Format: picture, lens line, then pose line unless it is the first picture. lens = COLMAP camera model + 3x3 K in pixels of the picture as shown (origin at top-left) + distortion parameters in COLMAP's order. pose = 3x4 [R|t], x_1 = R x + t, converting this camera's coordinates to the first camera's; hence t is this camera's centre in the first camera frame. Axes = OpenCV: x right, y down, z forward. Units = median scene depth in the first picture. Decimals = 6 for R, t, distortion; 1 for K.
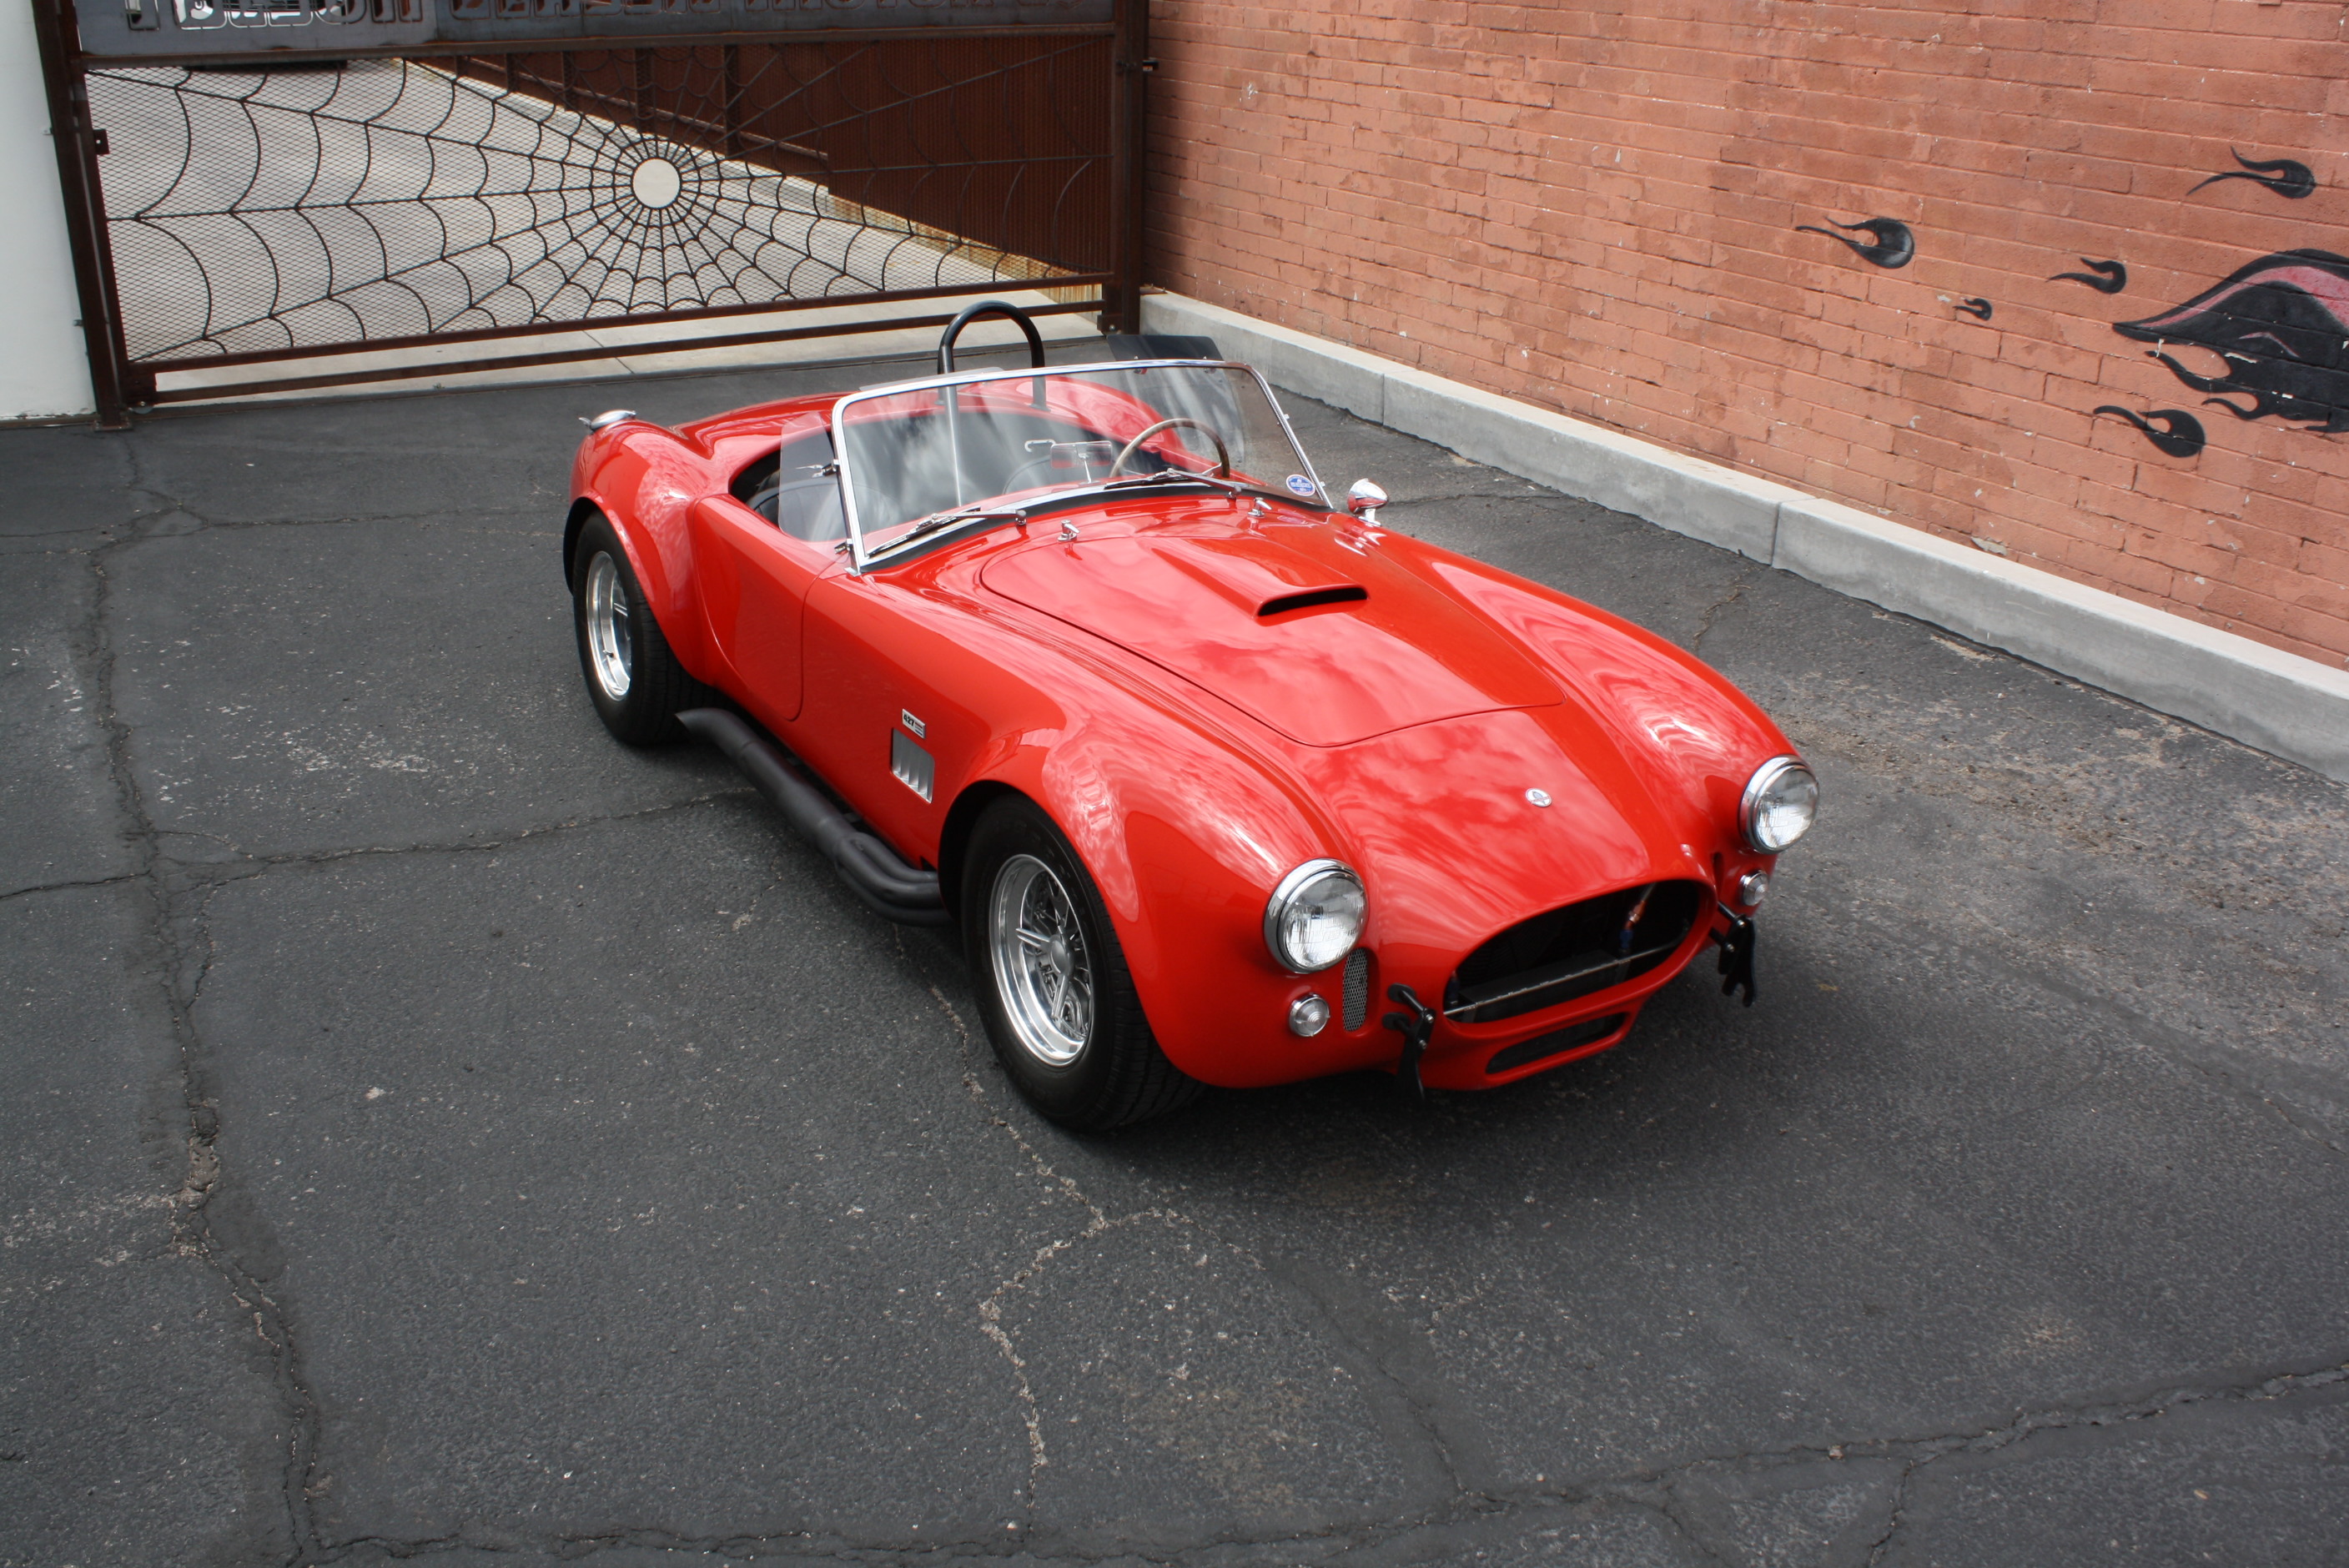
lens RADIAL K [[2162.1, 0, 1193.2], [0, 2162.1, 697.4], [0, 0, 1]] dist [-0.099296, 0.000000]
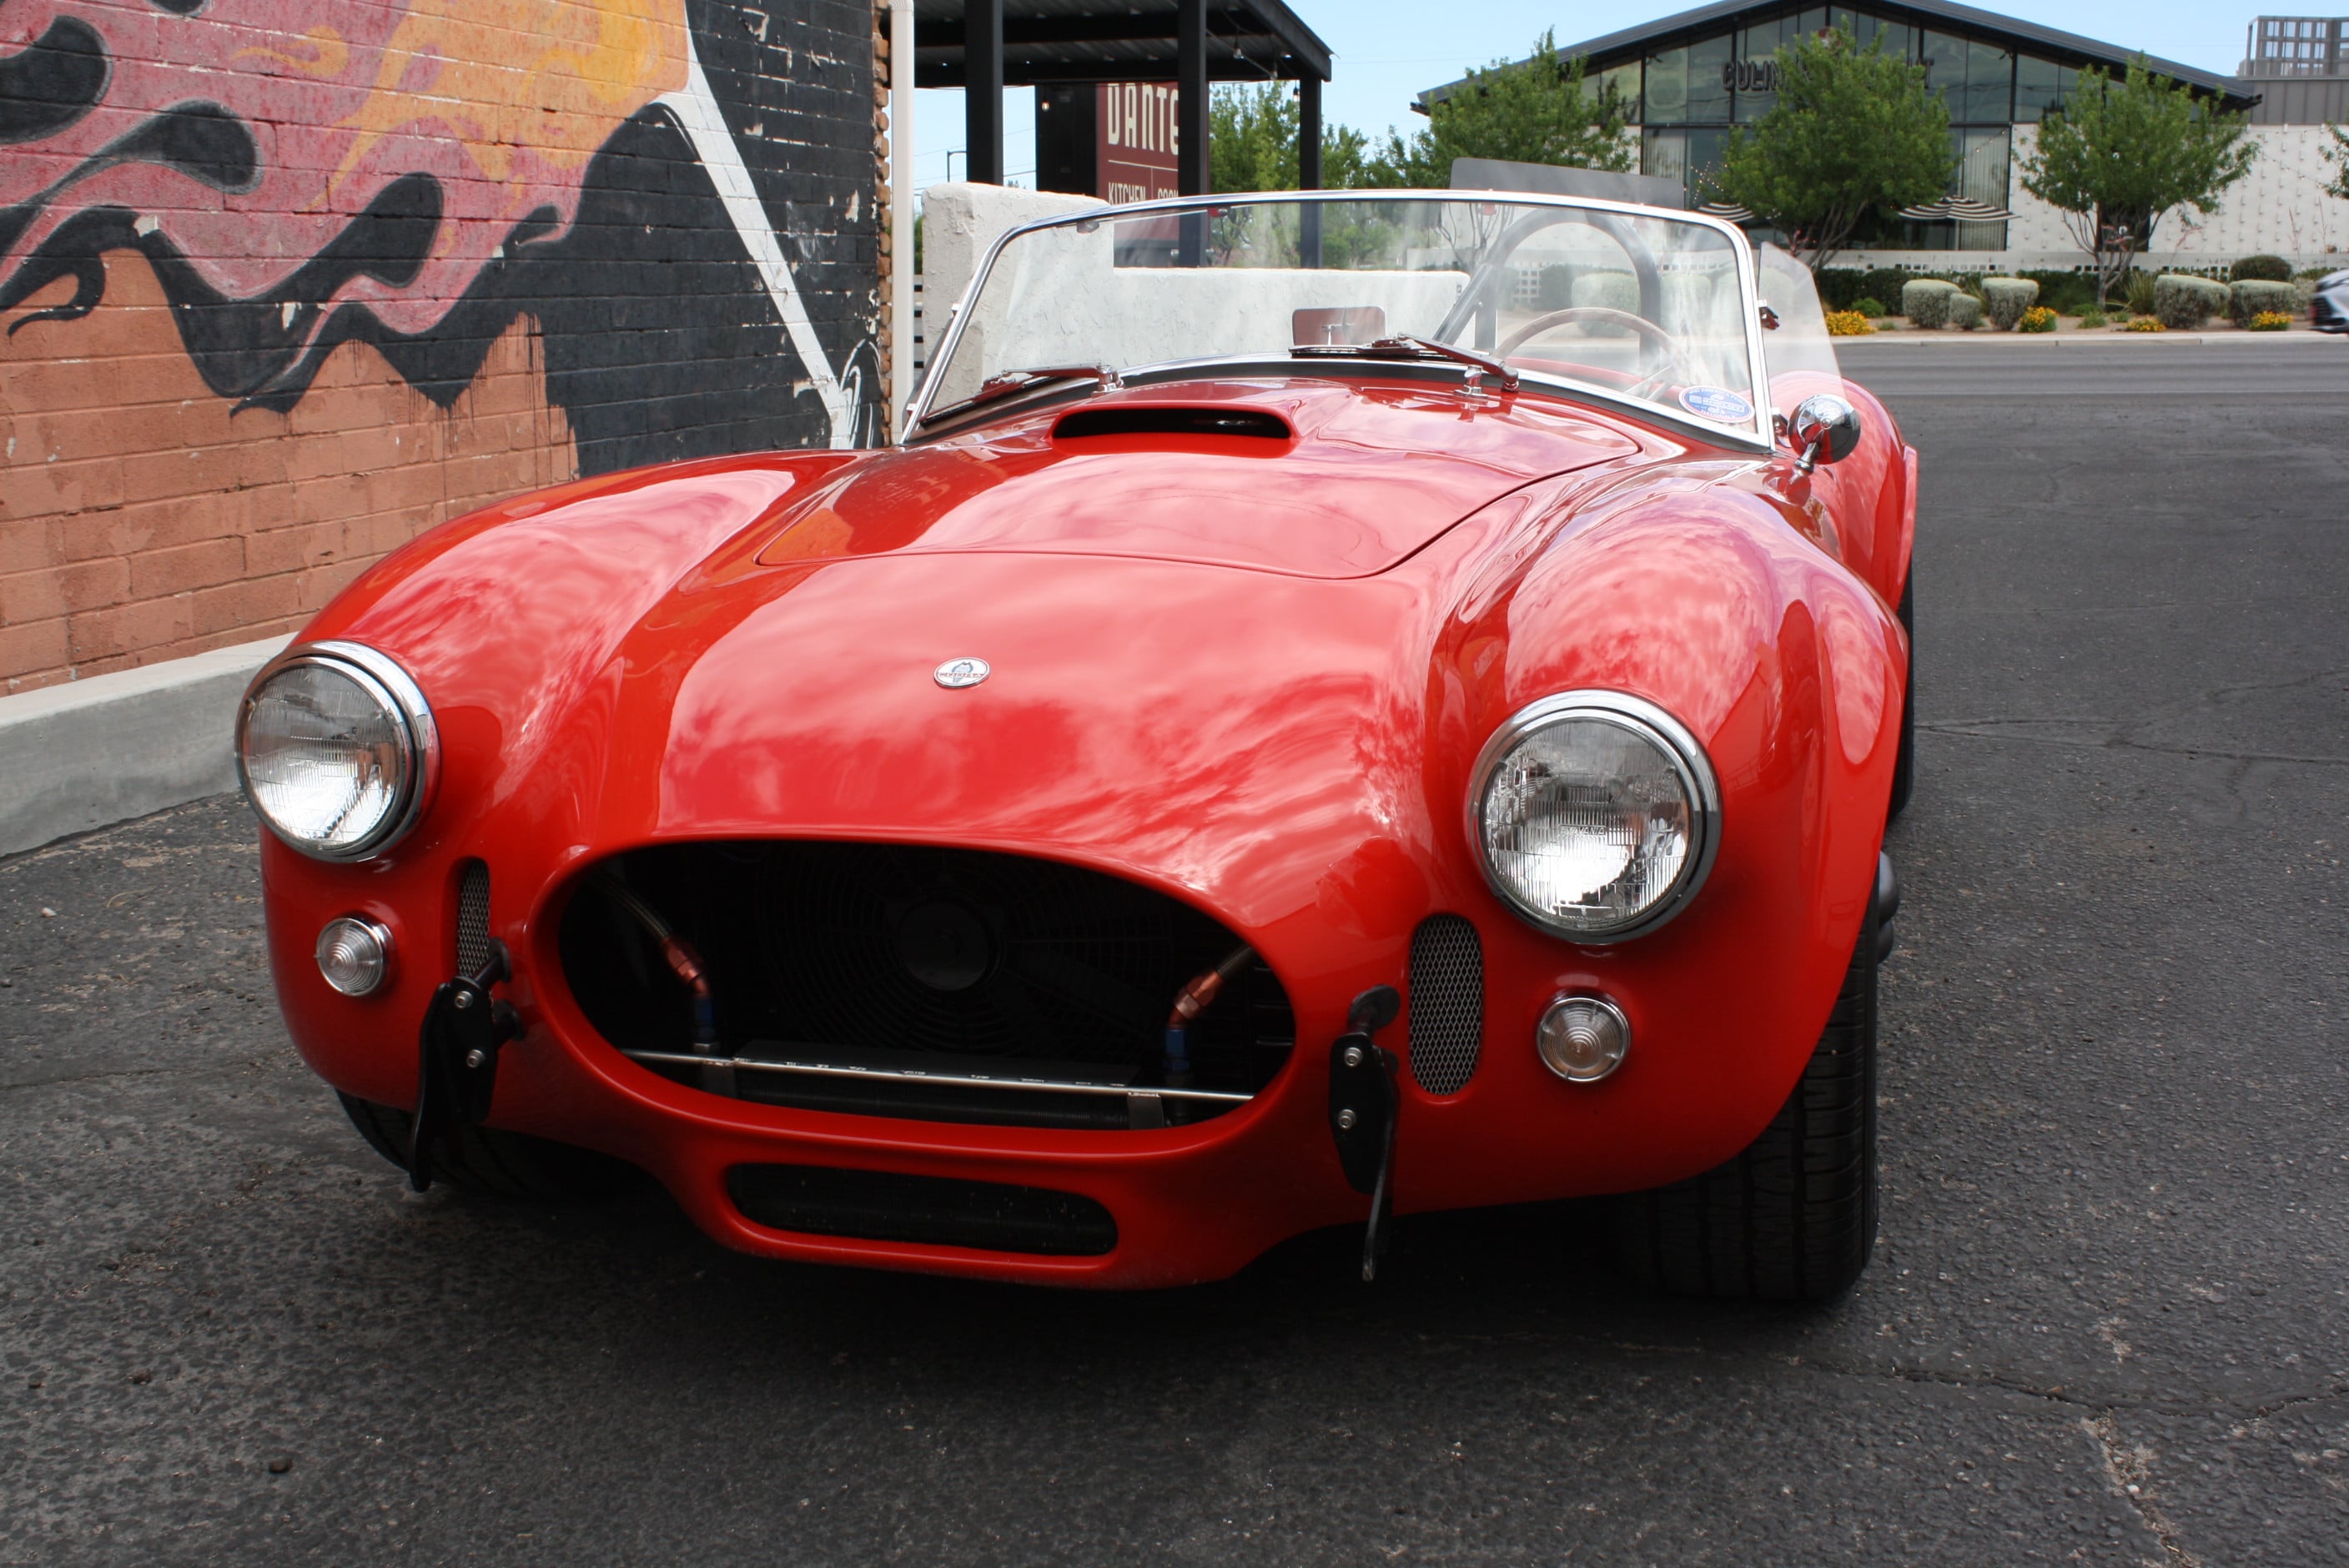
lens RADIAL K [[2568.8, 0, 1186.8], [0, 2568.8, 713.3], [0, 0, 1]] dist [-0.040126, 0.000000]
pose [[-0.708308, -0.138182, 0.692246, -0.214715], [0.233027, 0.879909, 0.414076, -0.204642], [-0.666332, 0.454606, -0.591046, 0.988206]]
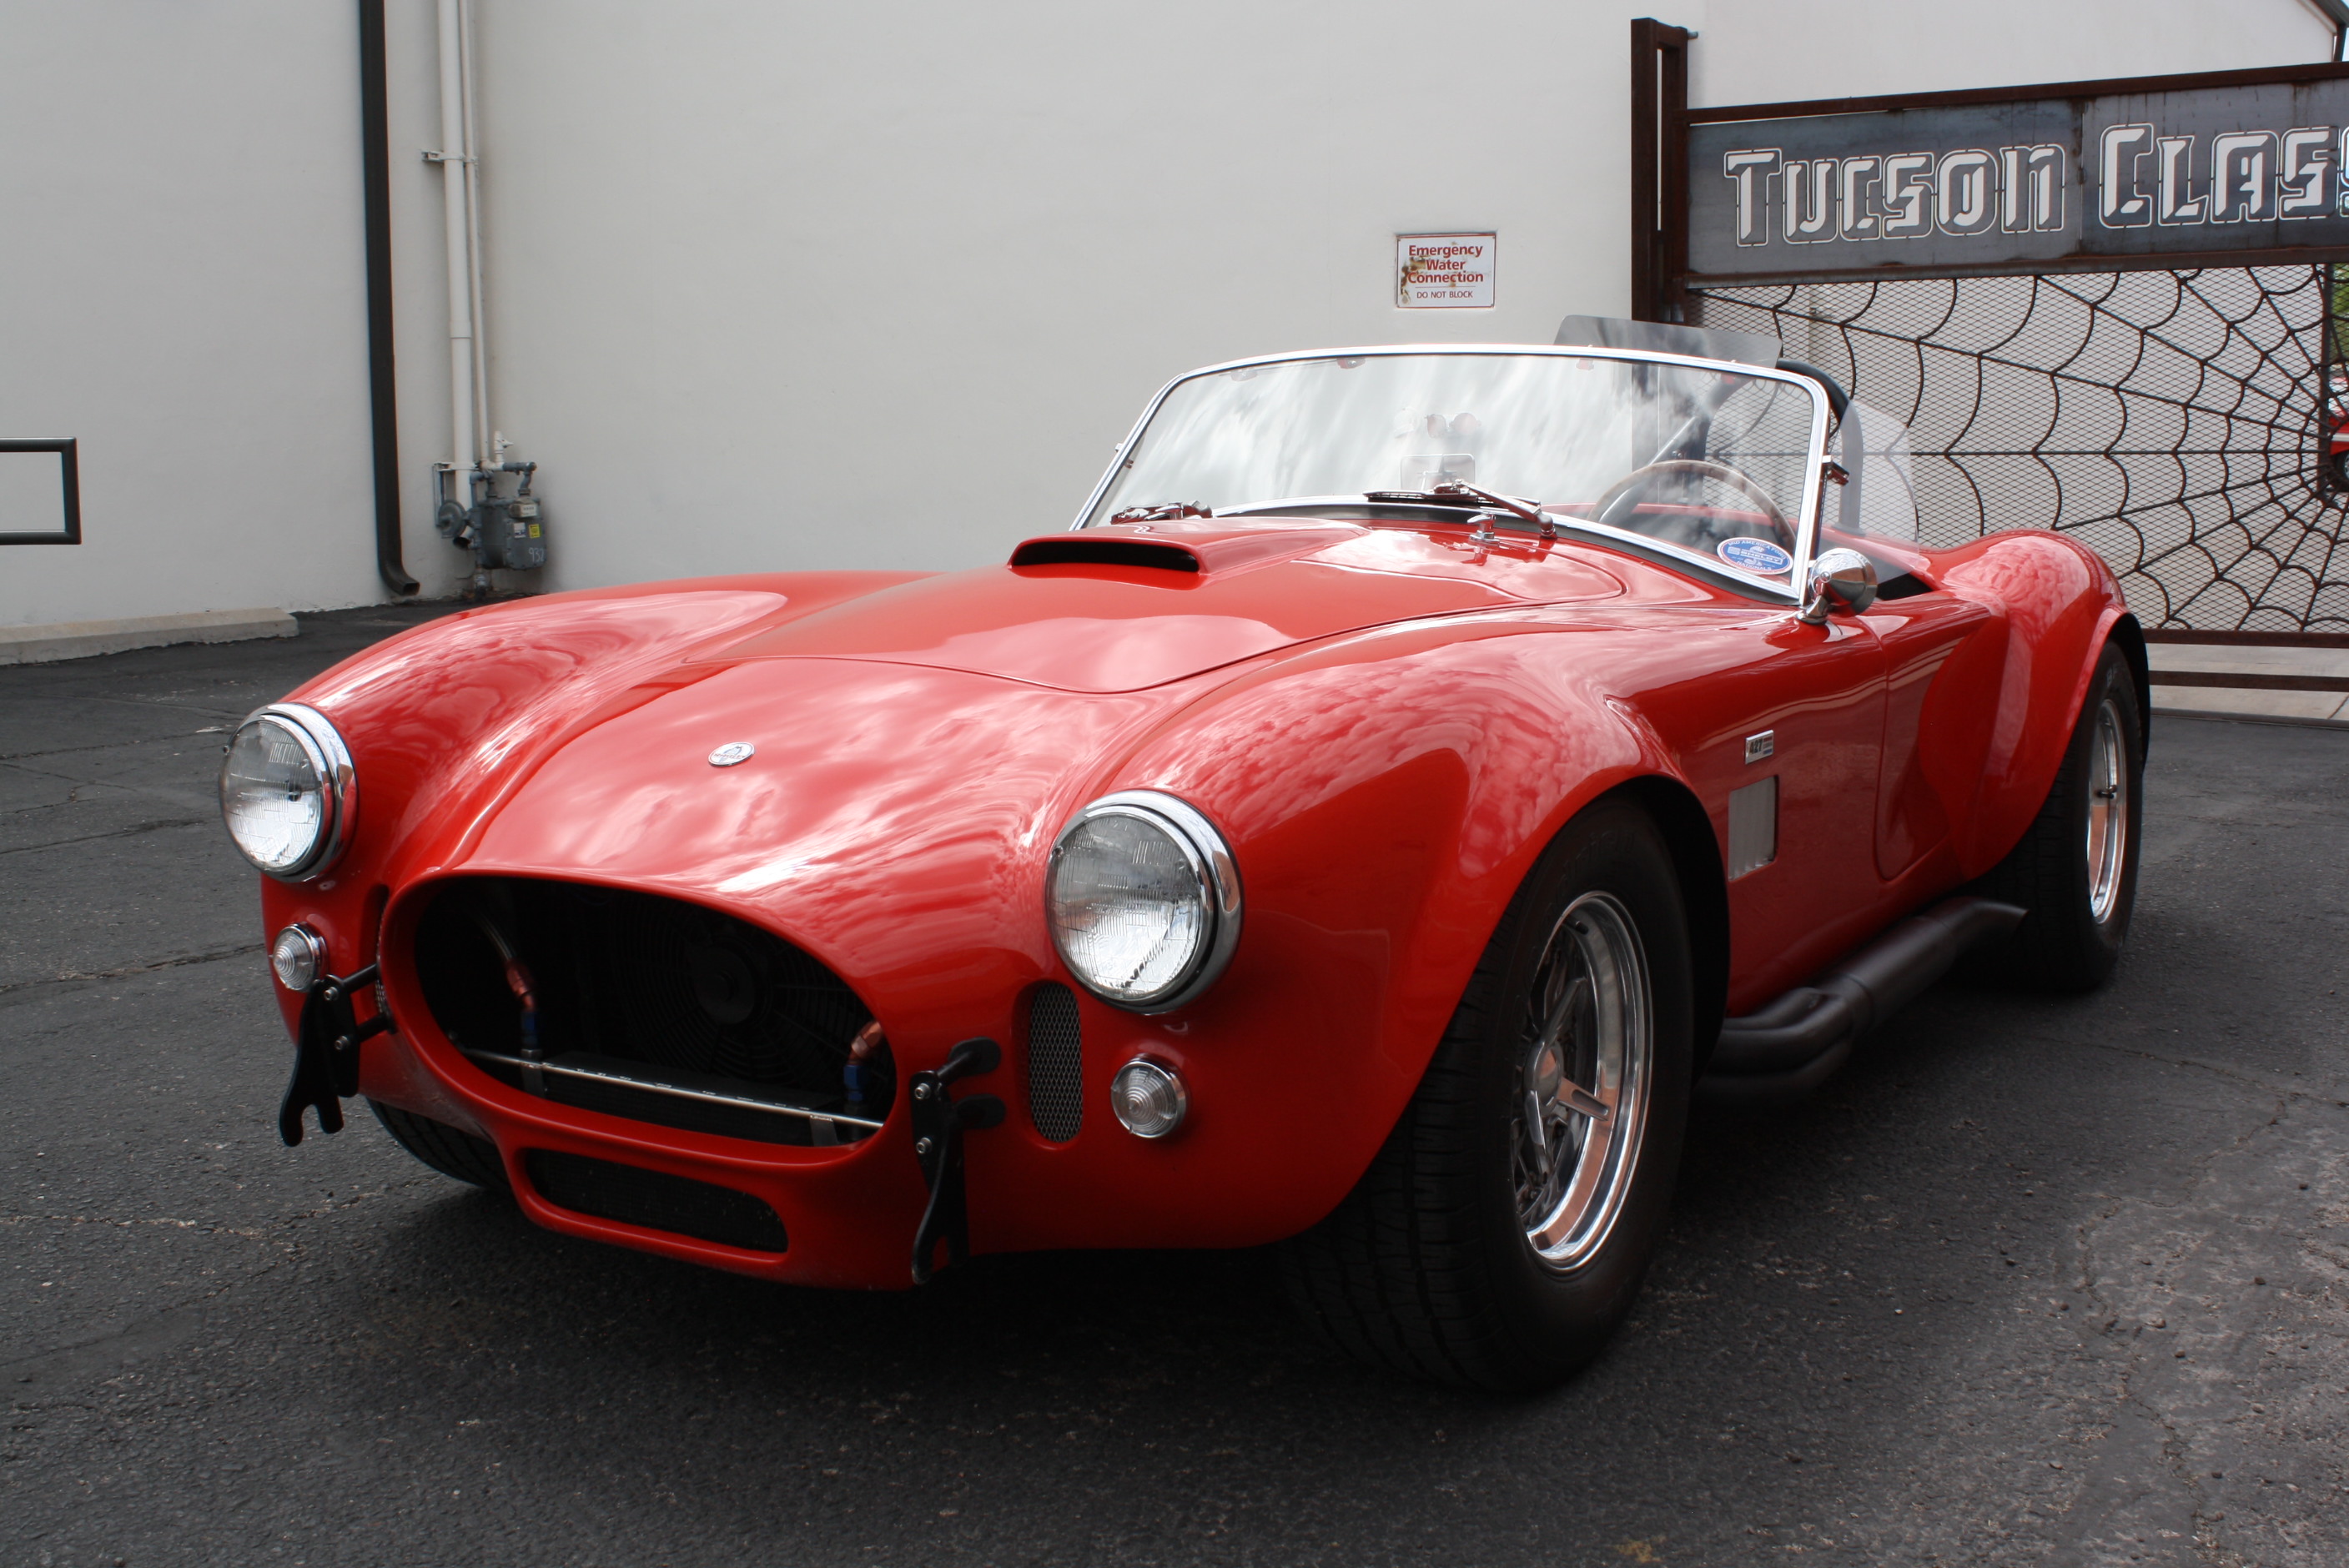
lens RADIAL K [[2607.1, 0, 1251.1], [0, 2607.1, 775.9], [0, 0, 1]] dist [-0.070274, 0.000000]
pose [[0.479427, 0.088549, -0.873103, 0.417252], [-0.289307, 0.955227, -0.061983, 0.027737], [0.828523, 0.282311, 0.483580, 0.400308]]
